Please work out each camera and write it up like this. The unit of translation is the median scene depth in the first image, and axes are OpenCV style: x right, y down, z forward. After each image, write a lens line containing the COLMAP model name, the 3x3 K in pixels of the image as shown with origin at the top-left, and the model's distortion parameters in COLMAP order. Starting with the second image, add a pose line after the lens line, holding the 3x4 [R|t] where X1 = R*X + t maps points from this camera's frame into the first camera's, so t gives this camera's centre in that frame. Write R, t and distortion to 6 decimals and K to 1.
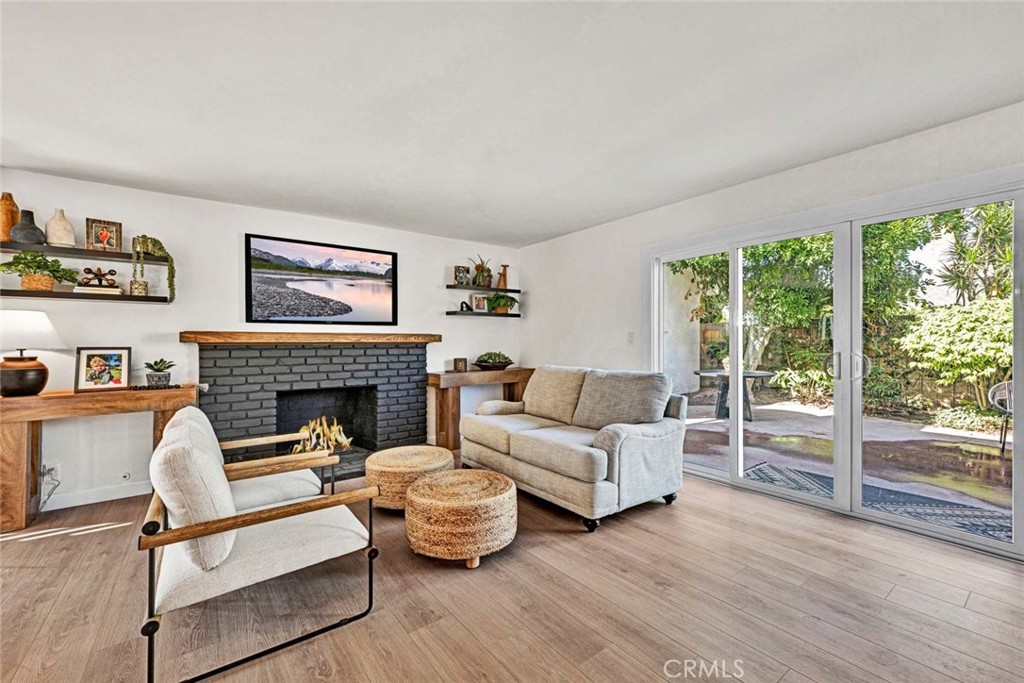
lens RADIAL K [[417.9, 0, 502.1], [0, 417.9, 341.9], [0, 0, 1]] dist [-0.005603, -0.000497]
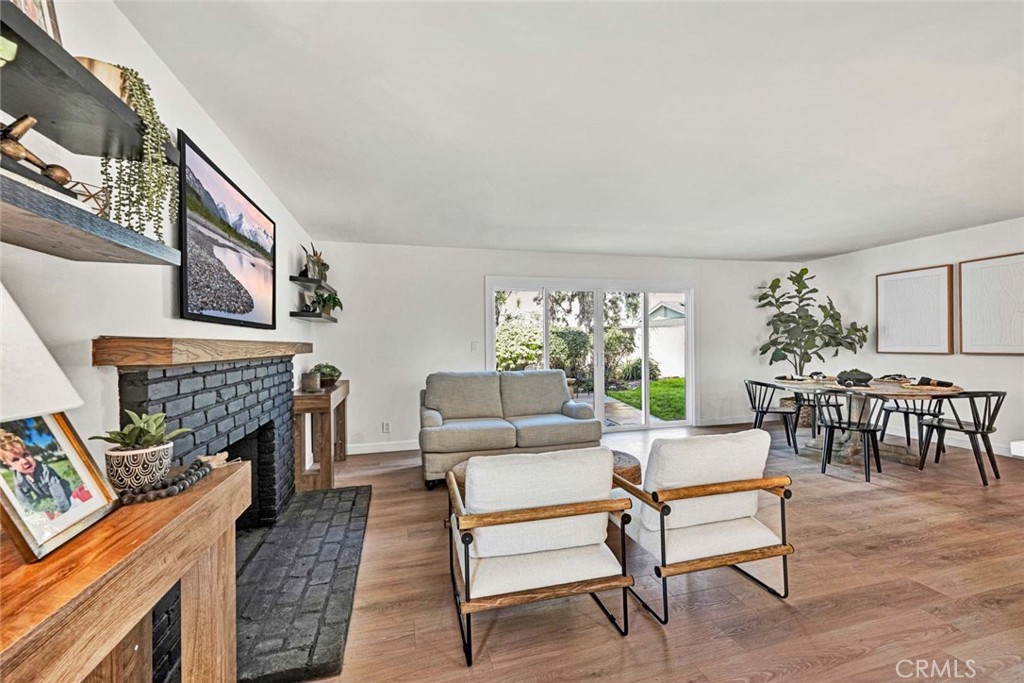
lens RADIAL K [[417.9, 0, 518.8], [0, 417.9, 347.7], [0, 0, 1]] dist [-0.005603, -0.000497]
pose [[0.355805, -0.013102, 0.934469, -0.823326], [0.015860, 0.999842, 0.007980, -0.010518], [-0.934426, 0.011981, 0.355956, 0.424861]]
